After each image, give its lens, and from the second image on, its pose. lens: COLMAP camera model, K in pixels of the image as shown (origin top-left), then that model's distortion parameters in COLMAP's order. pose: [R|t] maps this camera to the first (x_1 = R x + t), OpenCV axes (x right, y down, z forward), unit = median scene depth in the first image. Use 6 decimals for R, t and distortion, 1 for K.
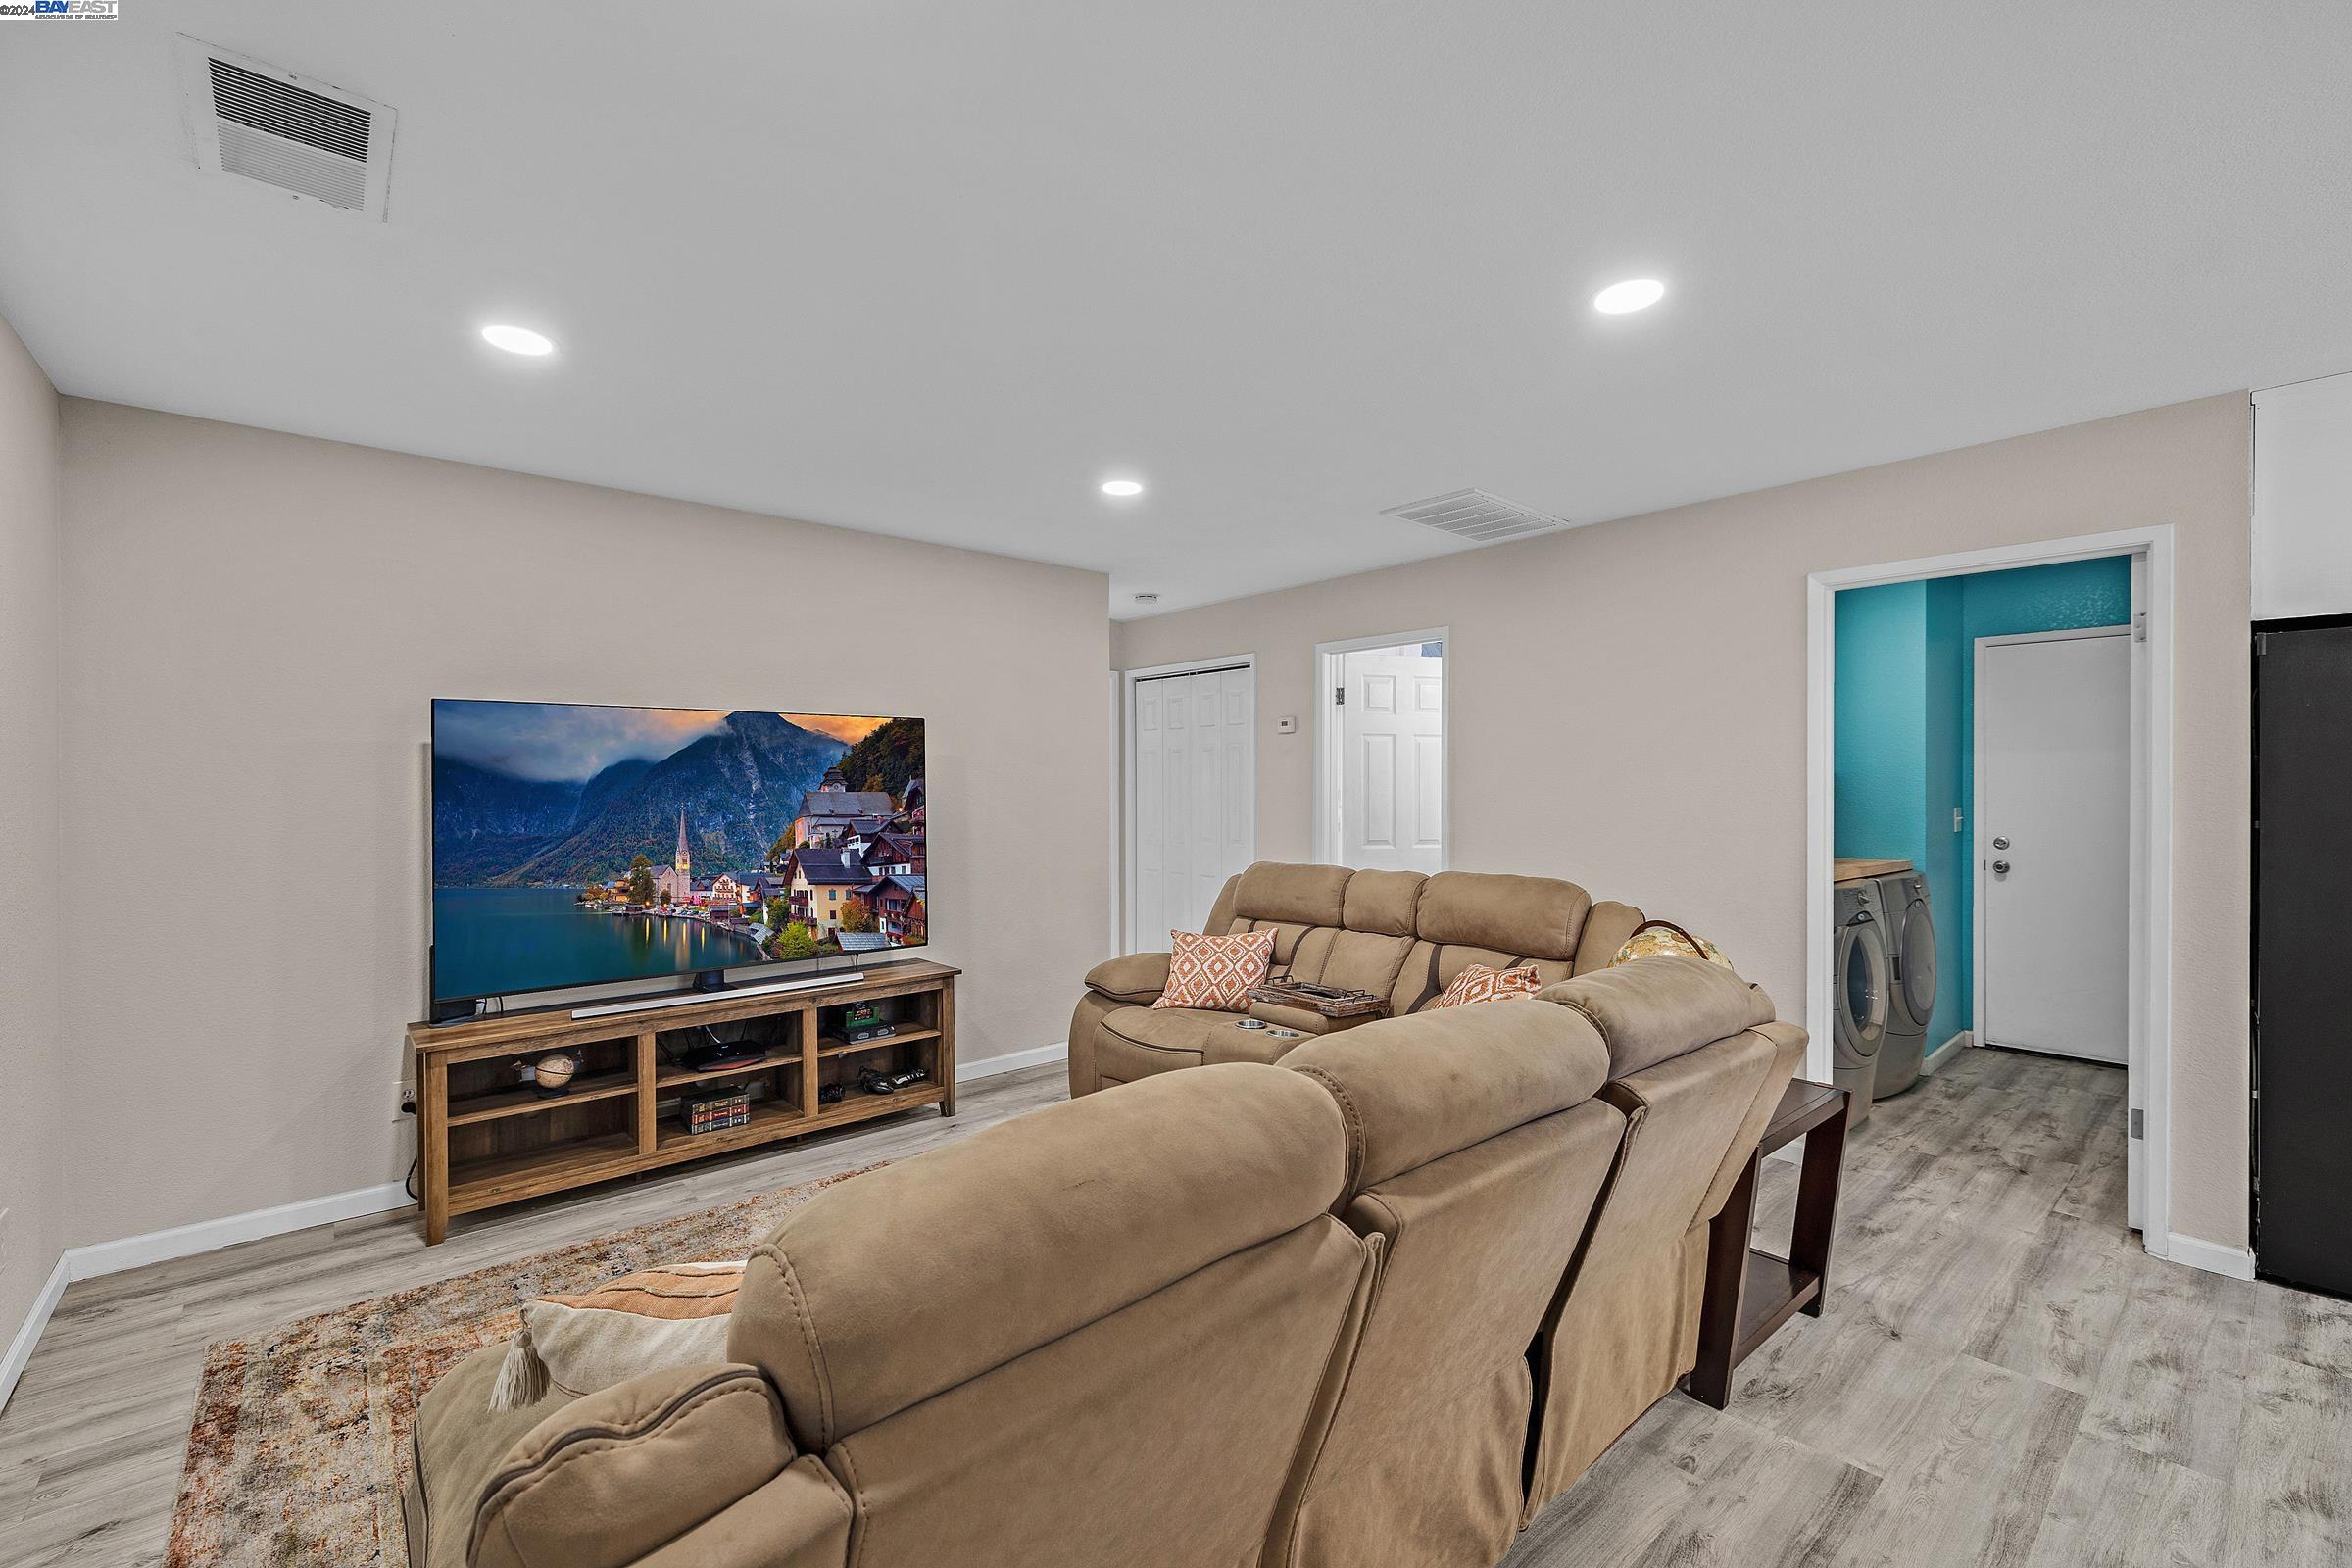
lens RADIAL K [[990.3, 0, 1168.2], [0, 990.3, 789.5], [0, 0, 1]] dist [0.000318, -0.000206]
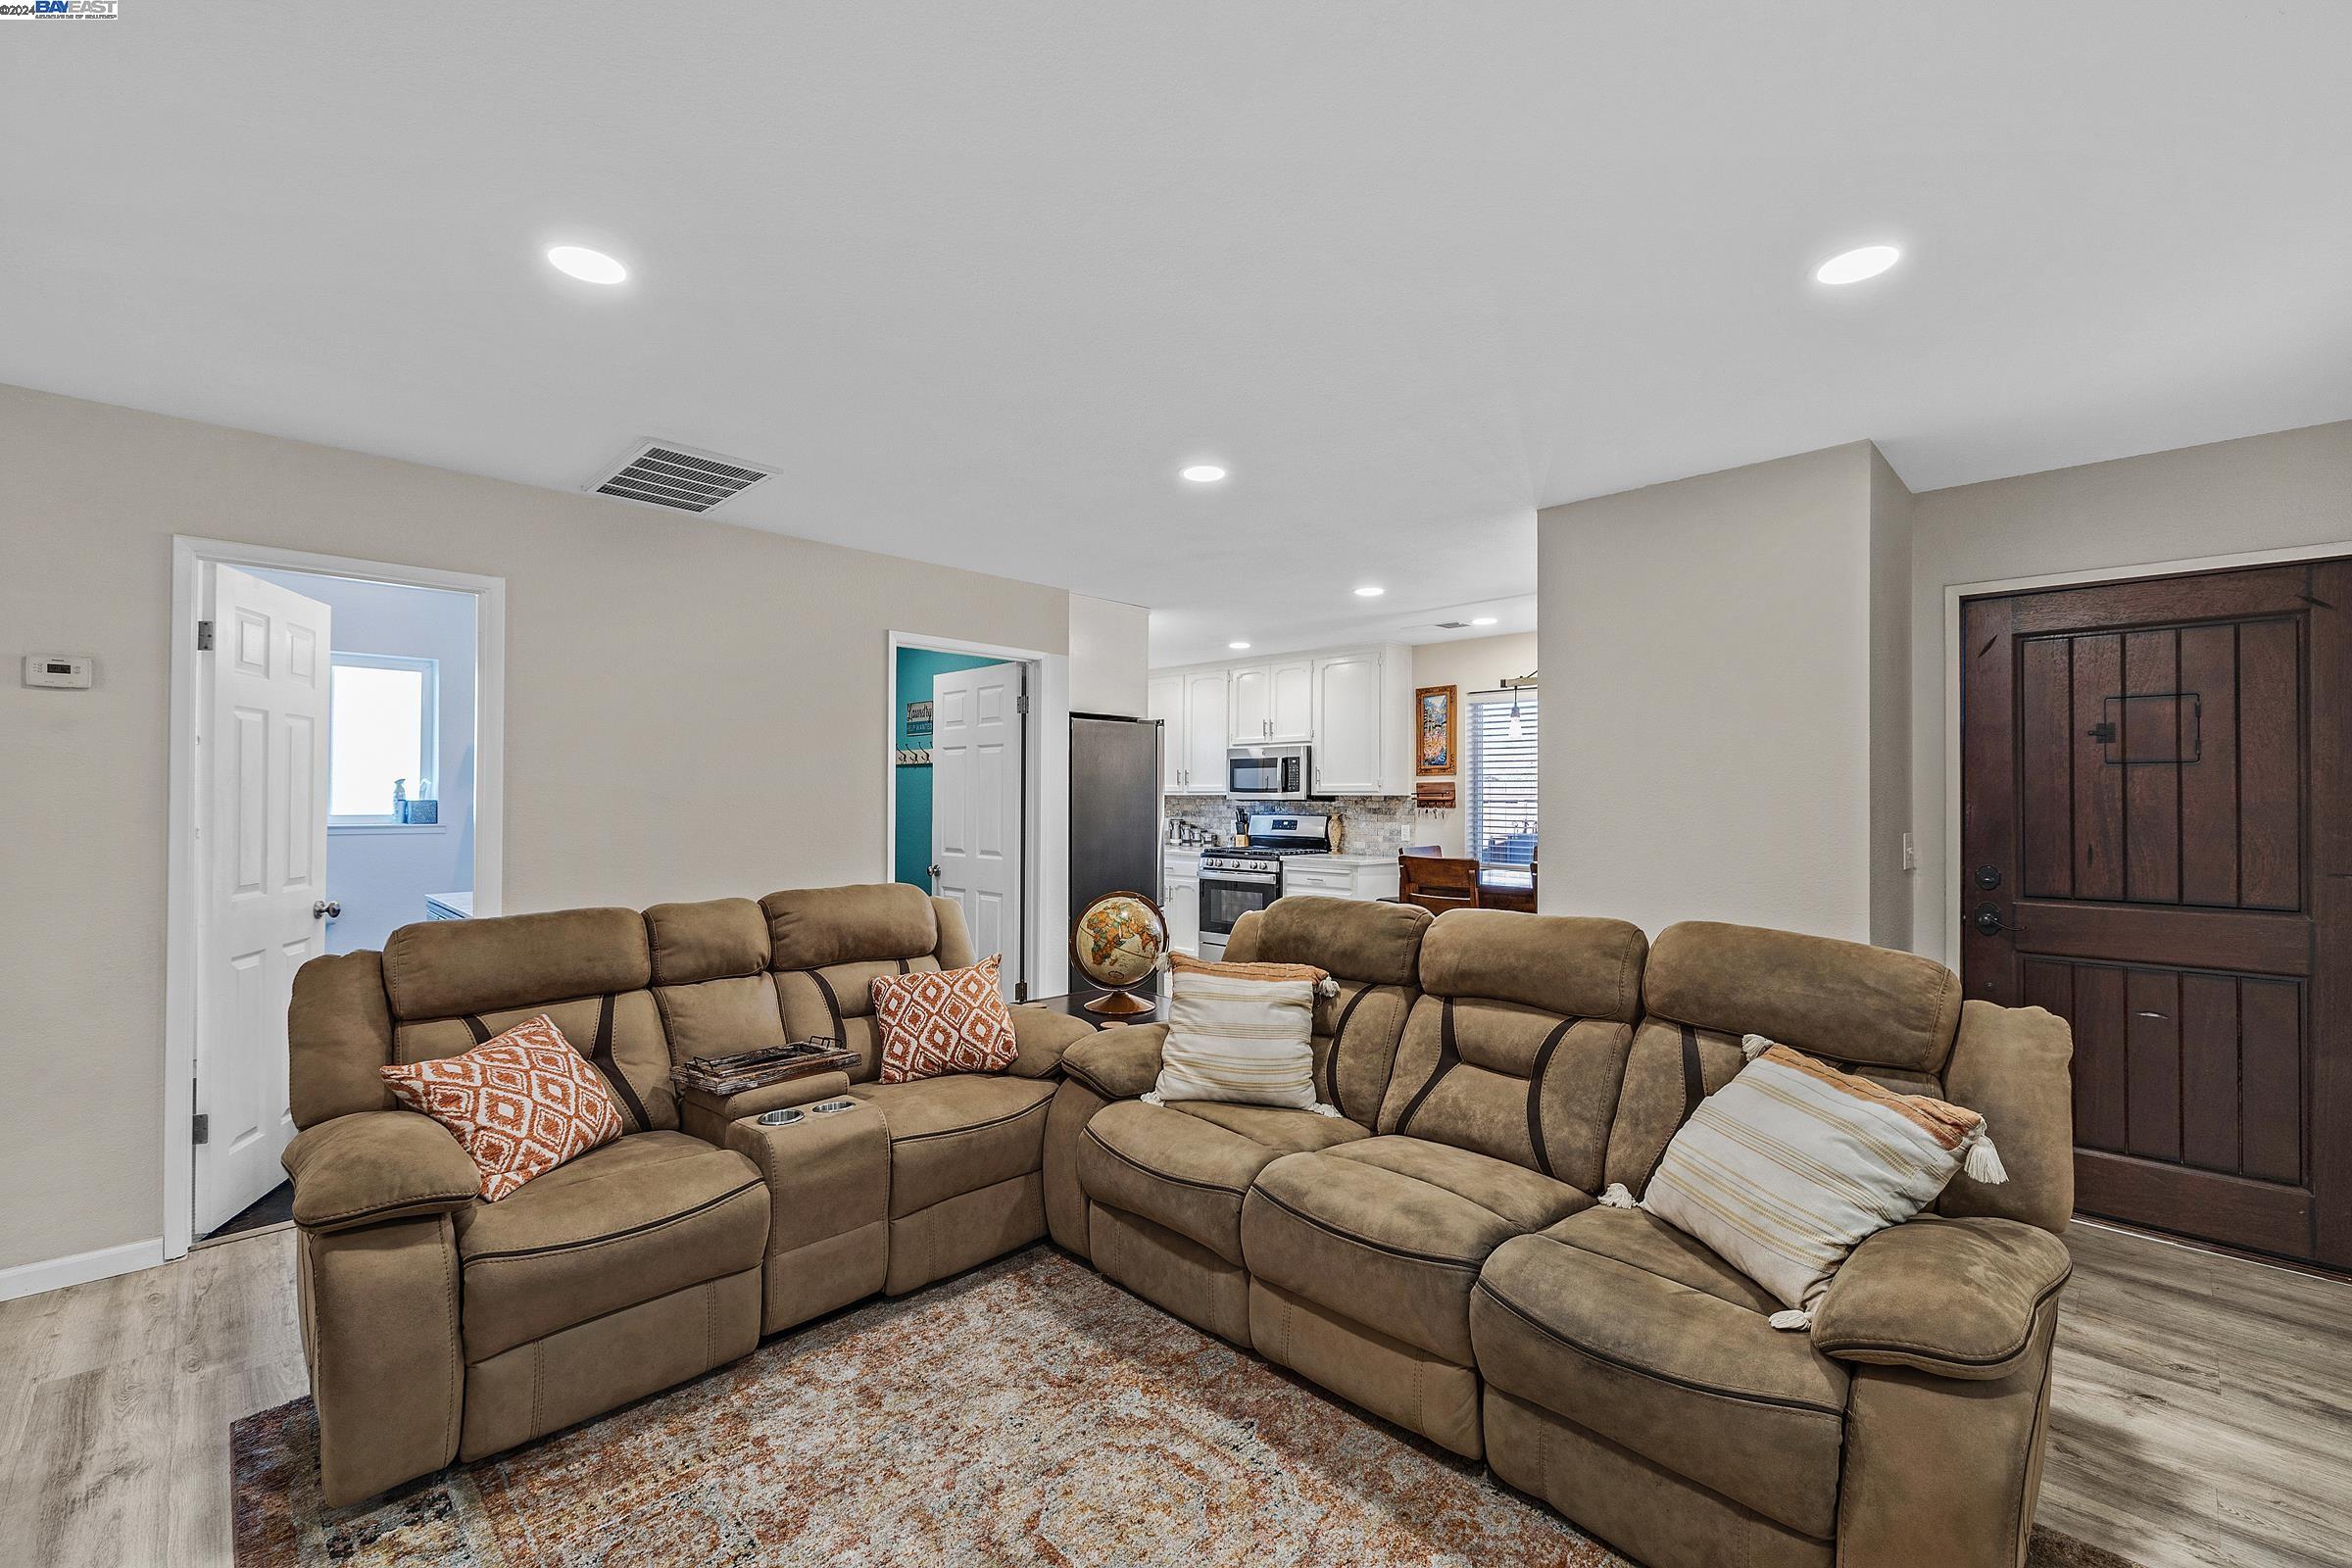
lens RADIAL K [[987.5, 0, 1162.4], [0, 987.5, 787.7], [0, 0, 1]] dist [0.000822, -0.000071]
pose [[-0.064859, 0.008154, 0.997861, -0.600891], [0.000721, 0.999967, -0.008124, -0.002423], [-0.997894, 0.000193, -0.064862, 0.682774]]
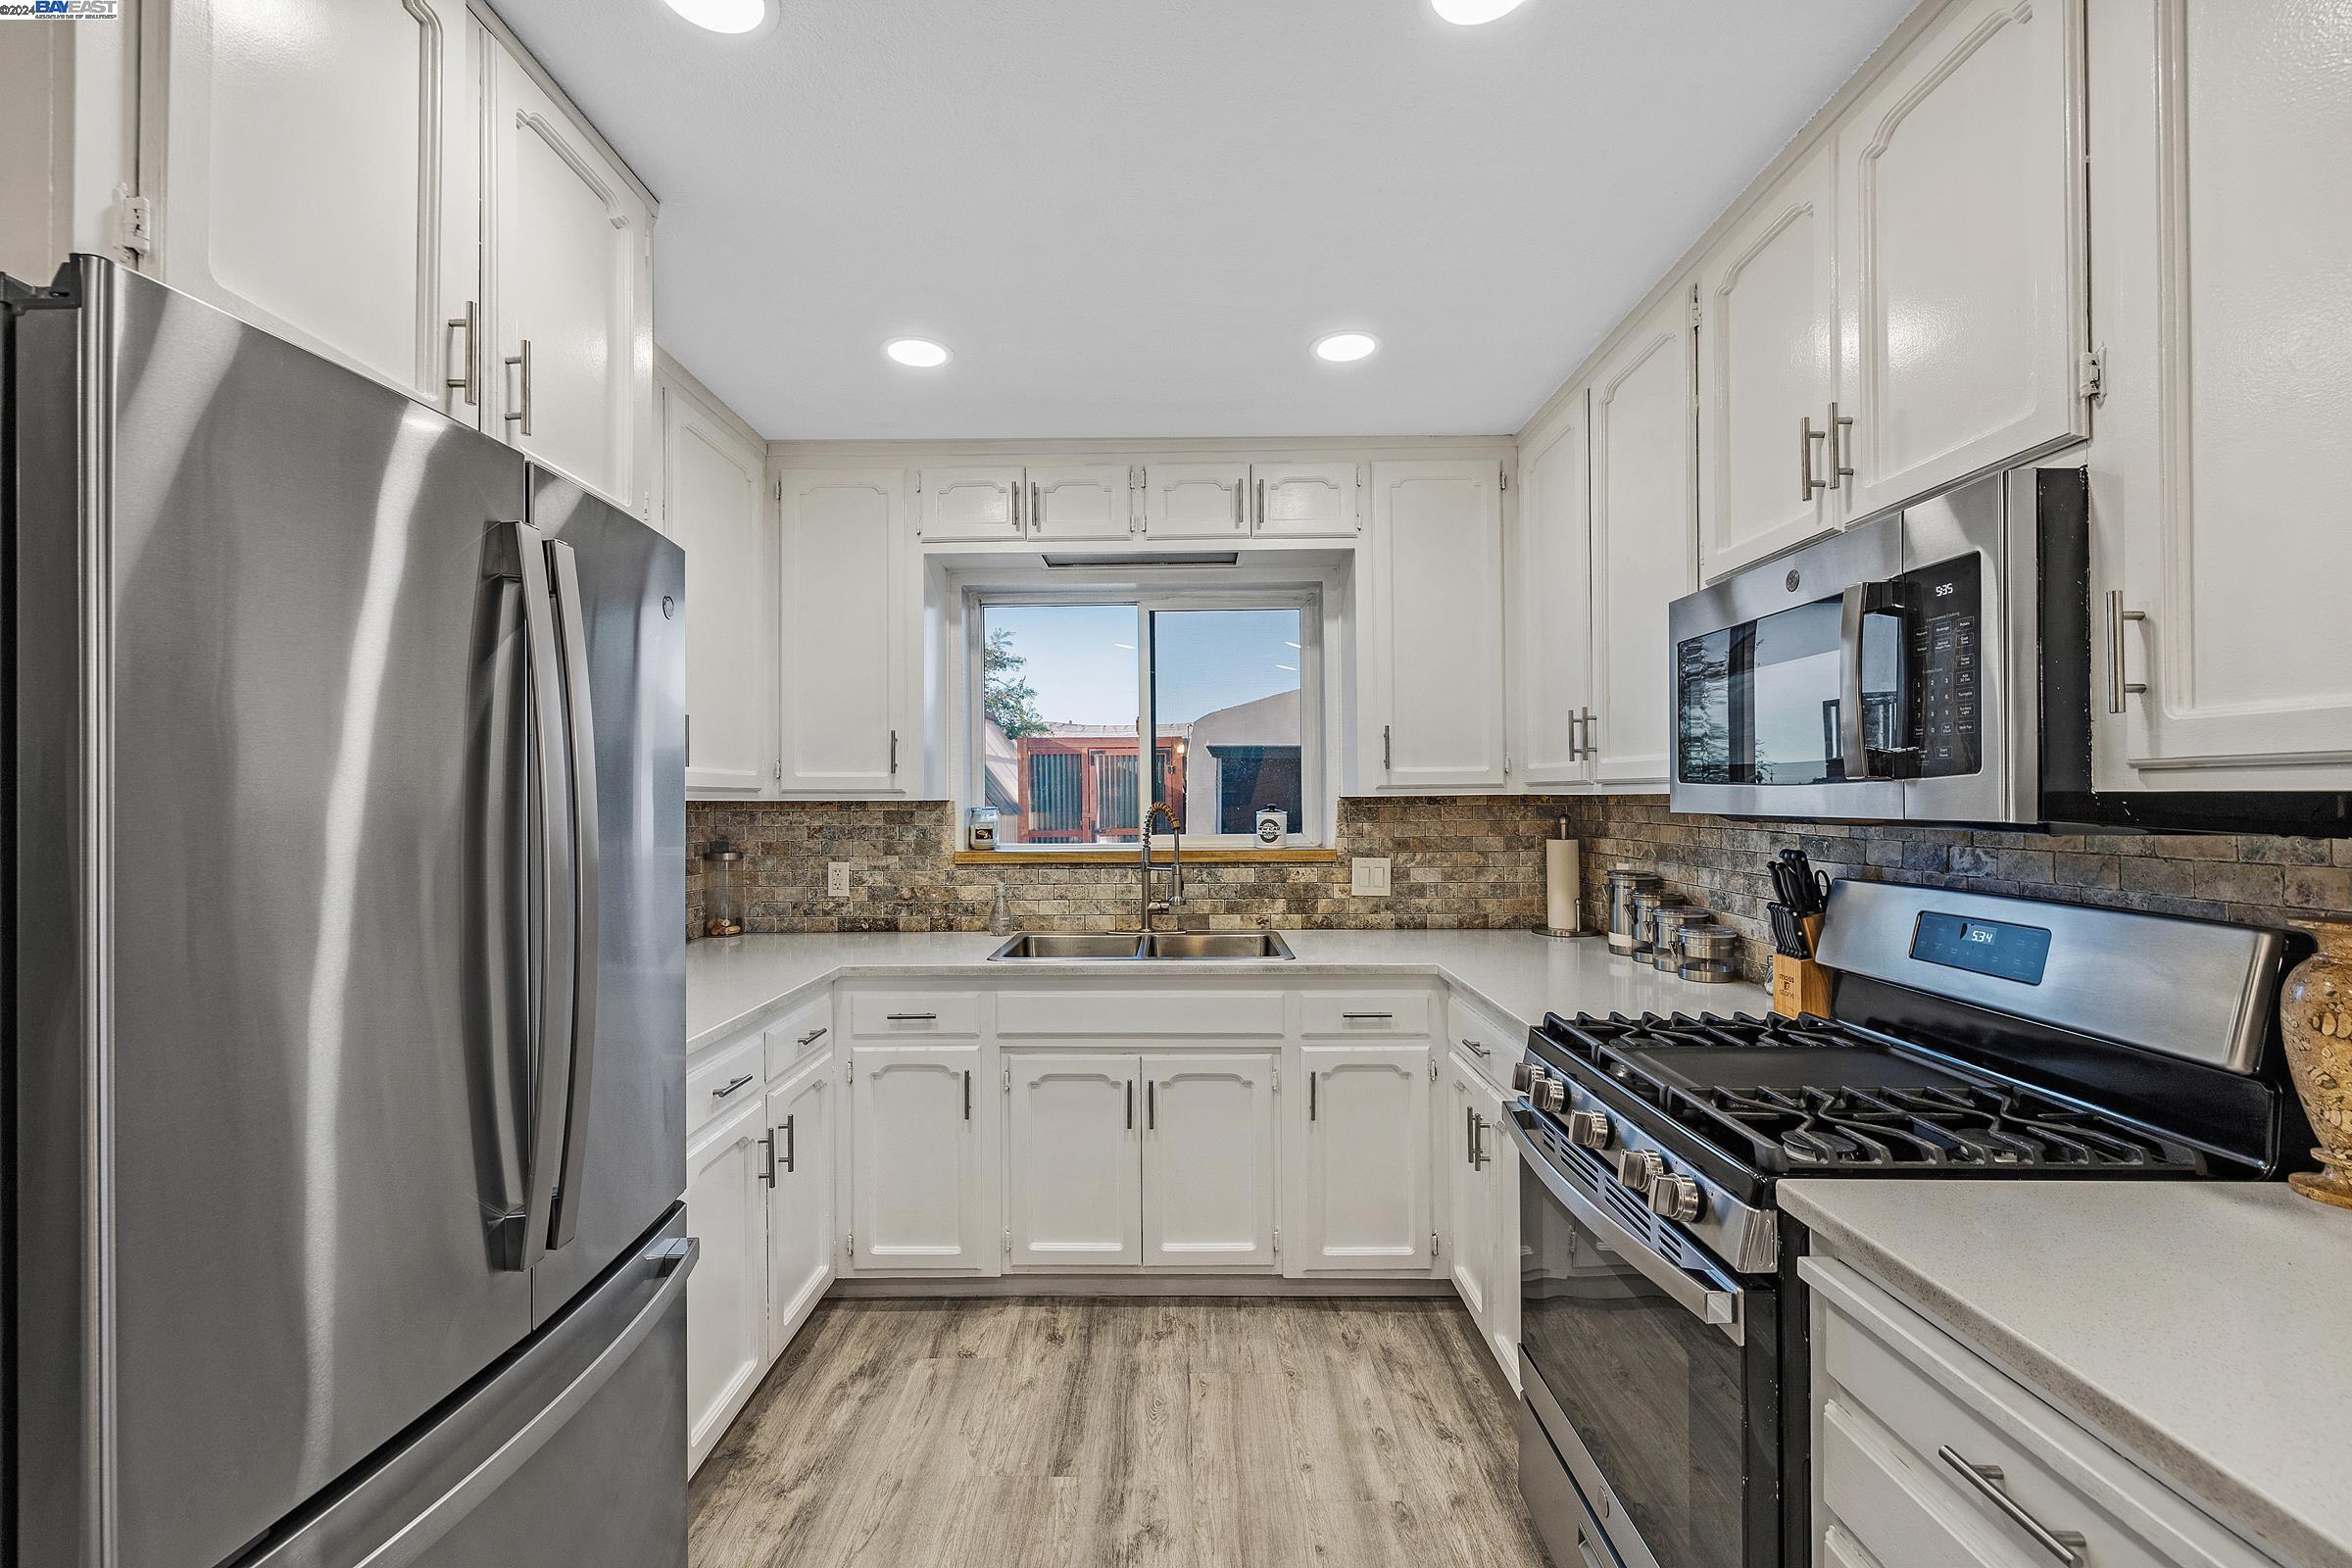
lens RADIAL K [[987.5, 0, 1162.4], [0, 987.5, 787.7], [0, 0, 1]] dist [0.000822, -0.000071]
pose [[0.657226, 0.002241, 0.753690, 0.906028], [0.010247, 0.999877, -0.011909, -0.004631], [-0.753624, 0.015549, 0.657122, 0.281401]]
